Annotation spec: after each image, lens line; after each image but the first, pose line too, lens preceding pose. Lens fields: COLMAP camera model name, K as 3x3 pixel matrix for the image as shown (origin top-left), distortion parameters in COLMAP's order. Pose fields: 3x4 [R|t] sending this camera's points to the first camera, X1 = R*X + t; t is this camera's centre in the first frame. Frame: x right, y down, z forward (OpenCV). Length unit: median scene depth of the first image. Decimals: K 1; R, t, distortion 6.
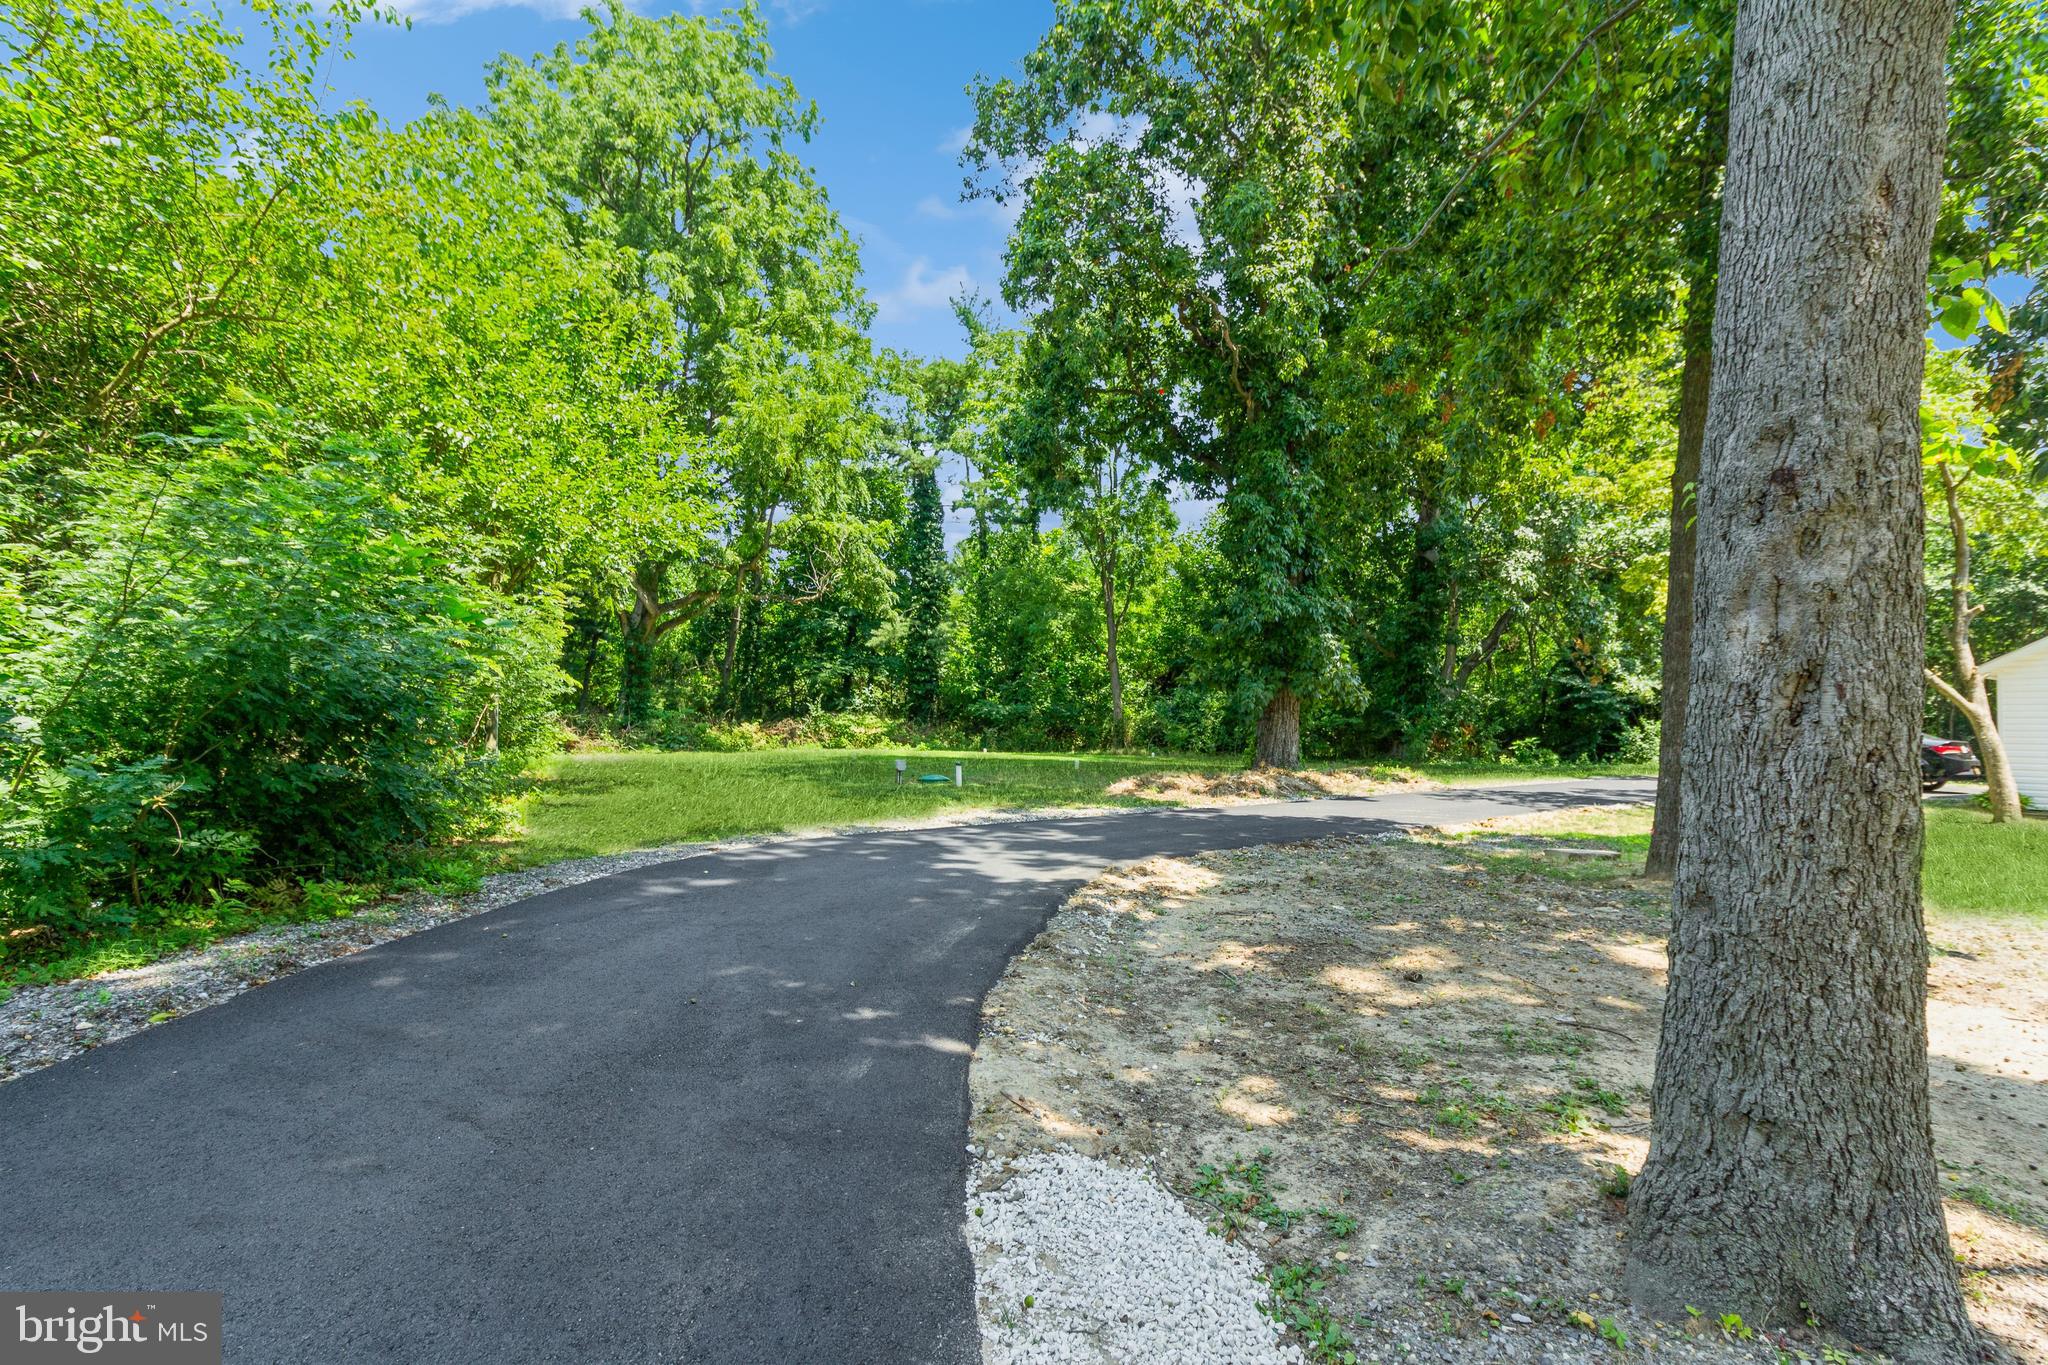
lens RADIAL K [[959.2, 0, 1028.0], [0, 959.2, 689.3], [0, 0, 1]] dist [0.002033, 0.000699]
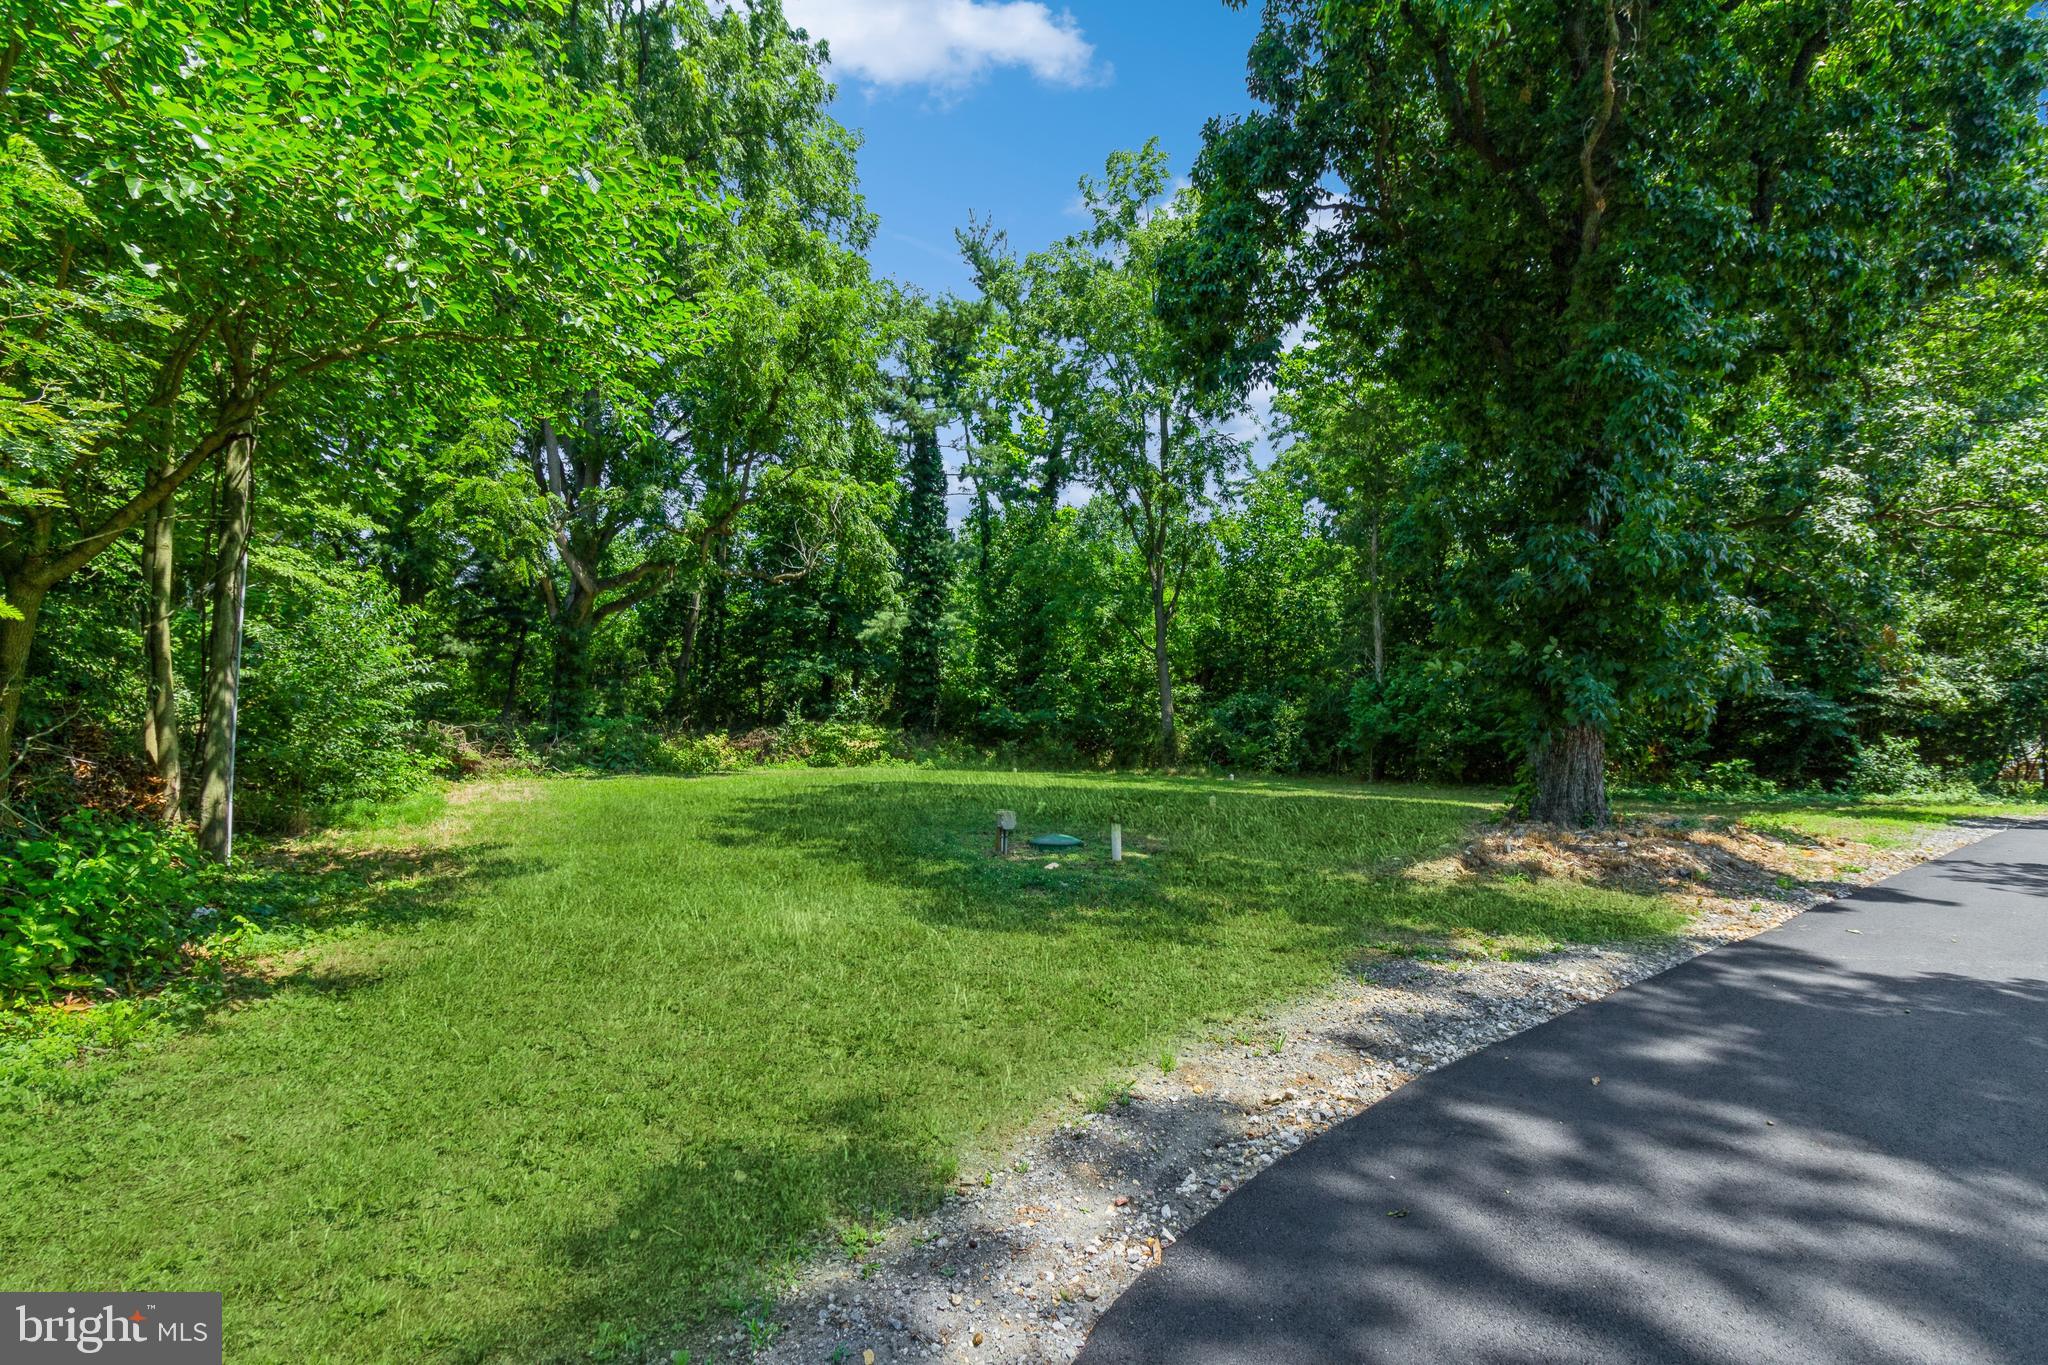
lens RADIAL K [[959.2, 0, 1019.5], [0, 959.2, 682.3], [0, 0, 1]] dist [0.002033, 0.000699]
pose [[0.999248, 0.006133, 0.038281, -0.061721], [-0.005573, 0.999876, -0.014712, 0.002448], [-0.038366, 0.014488, 0.999159, 0.179585]]
